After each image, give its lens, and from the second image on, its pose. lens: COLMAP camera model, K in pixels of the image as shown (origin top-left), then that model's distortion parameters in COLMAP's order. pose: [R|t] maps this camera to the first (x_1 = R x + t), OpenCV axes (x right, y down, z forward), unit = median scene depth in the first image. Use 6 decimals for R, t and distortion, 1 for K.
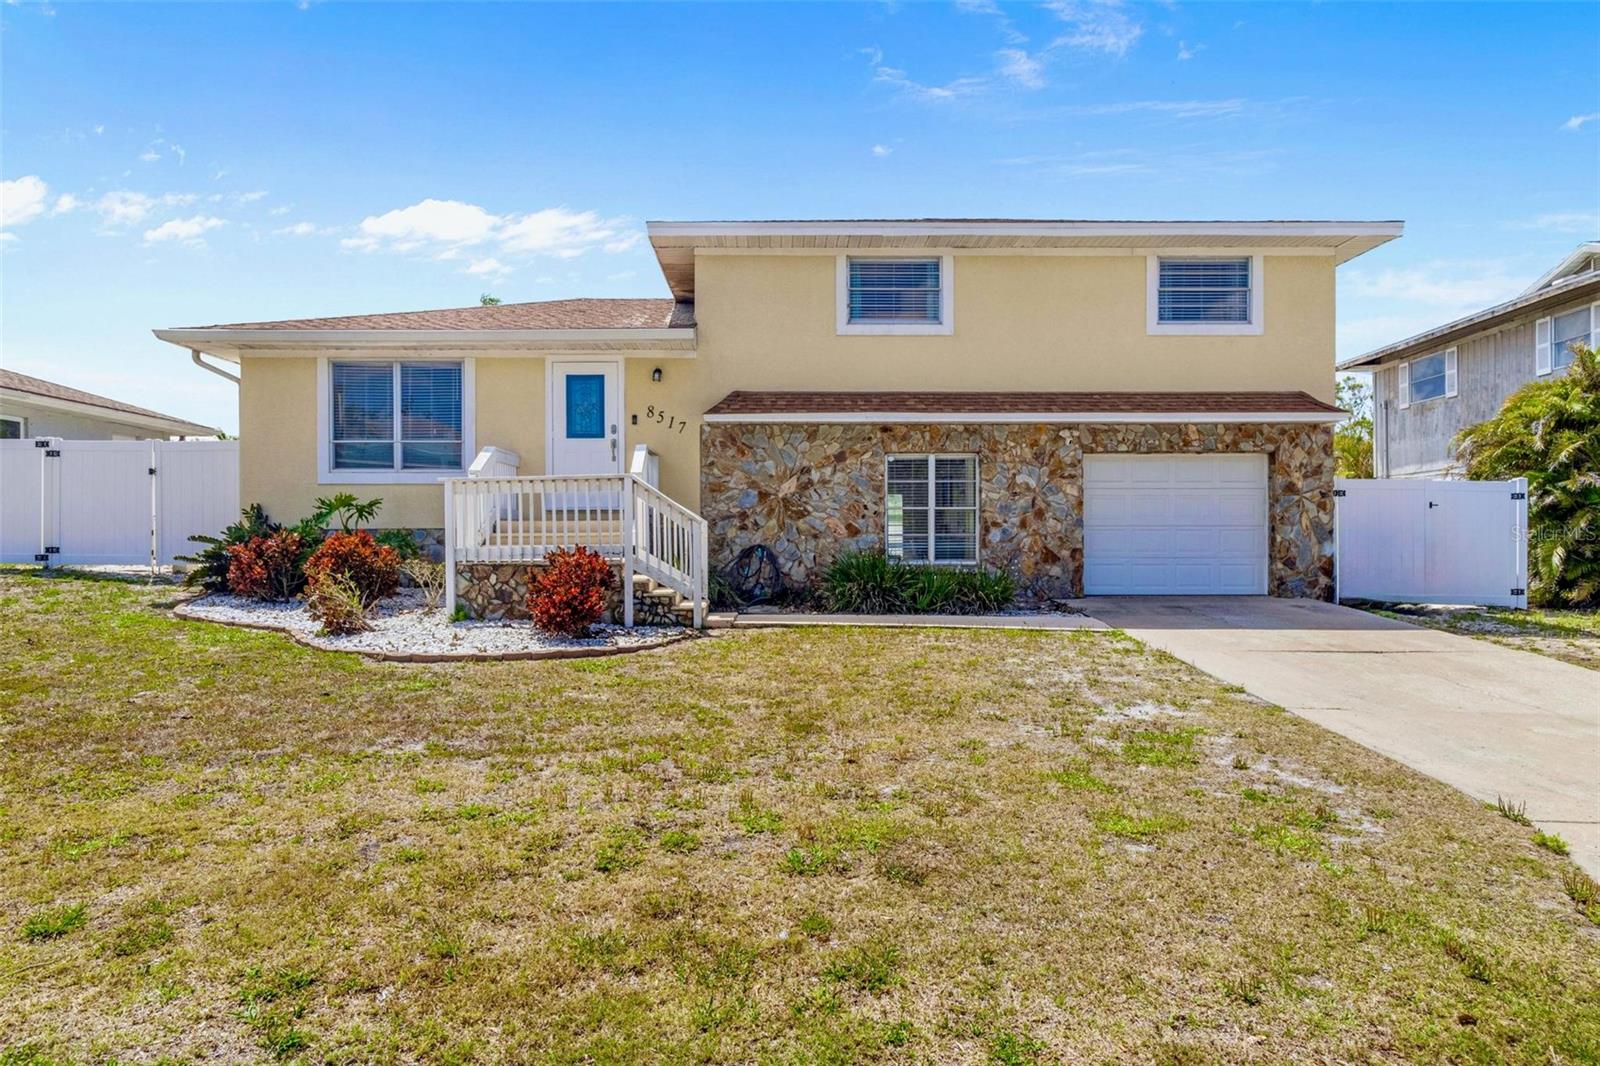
lens RADIAL K [[837.6, 0, 800.1], [0, 837.6, 538.0], [0, 0, 1]] dist [0.002771, 0.000385]
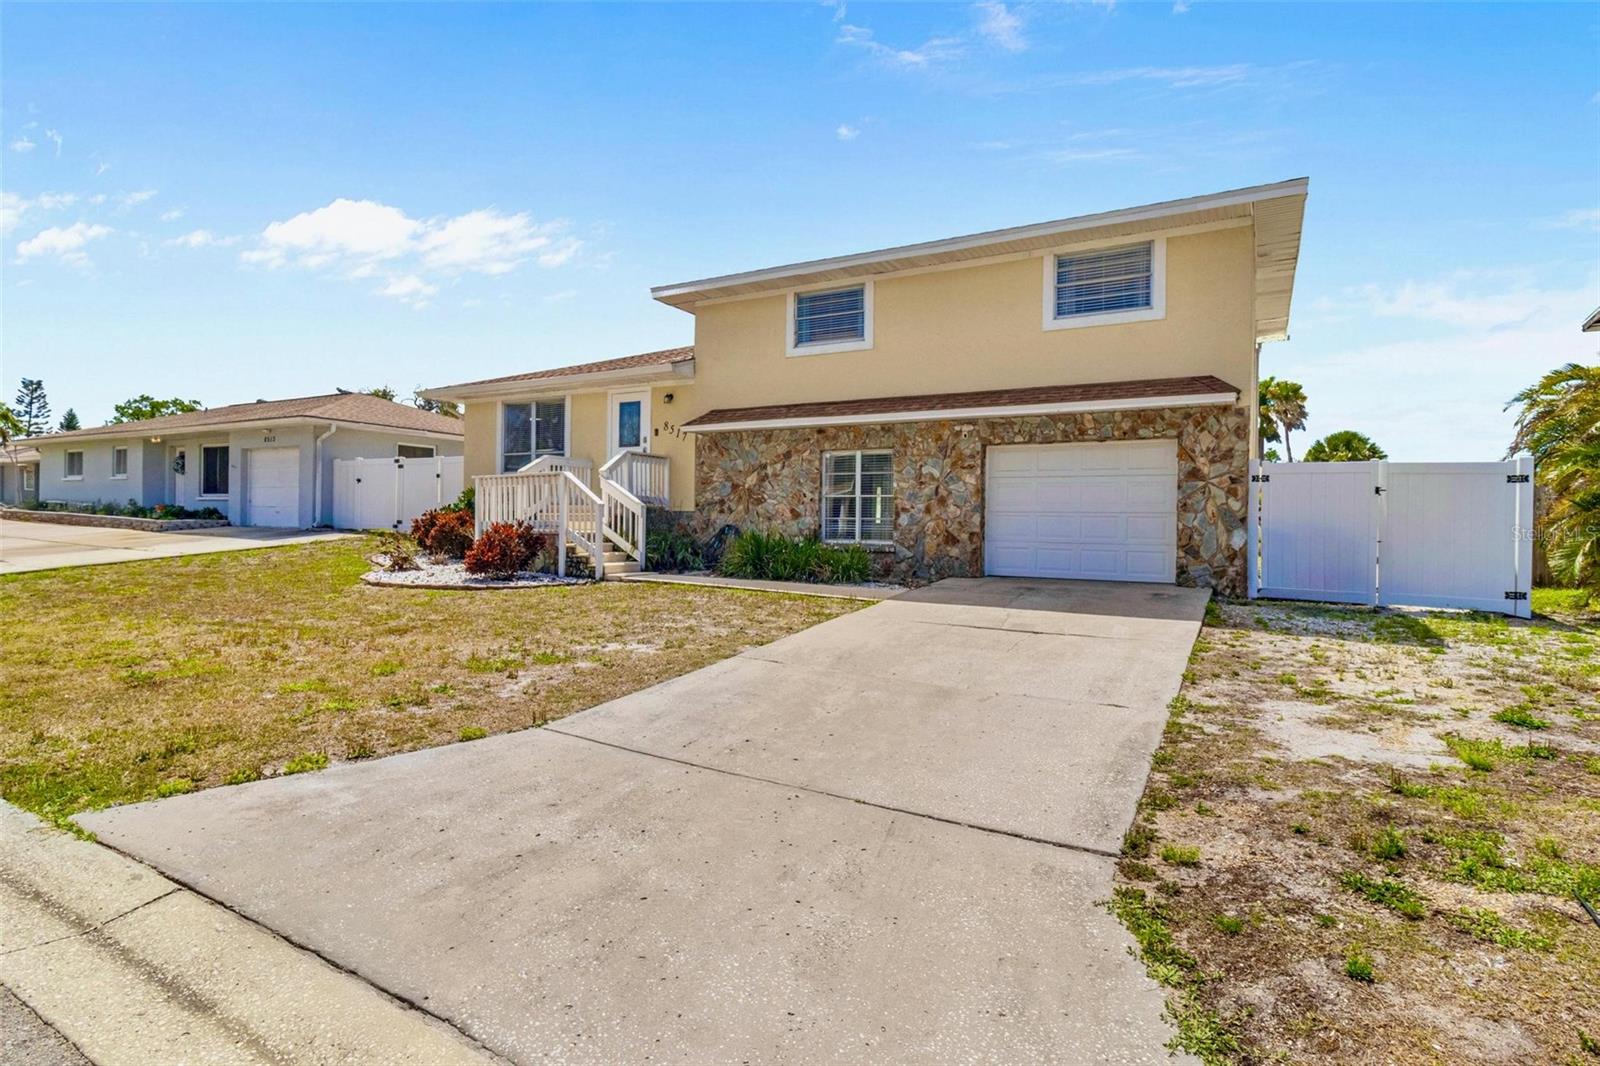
lens RADIAL K [[760.5, 0, 800.1], [0, 760.5, 524.7], [0, 0, 1]] dist [0.004982, -0.001588]
pose [[0.881178, 0.014267, -0.472569, 0.599959], [-0.014773, 0.999887, 0.002639, 0.003252], [0.472554, 0.004656, 0.881290, 0.013072]]
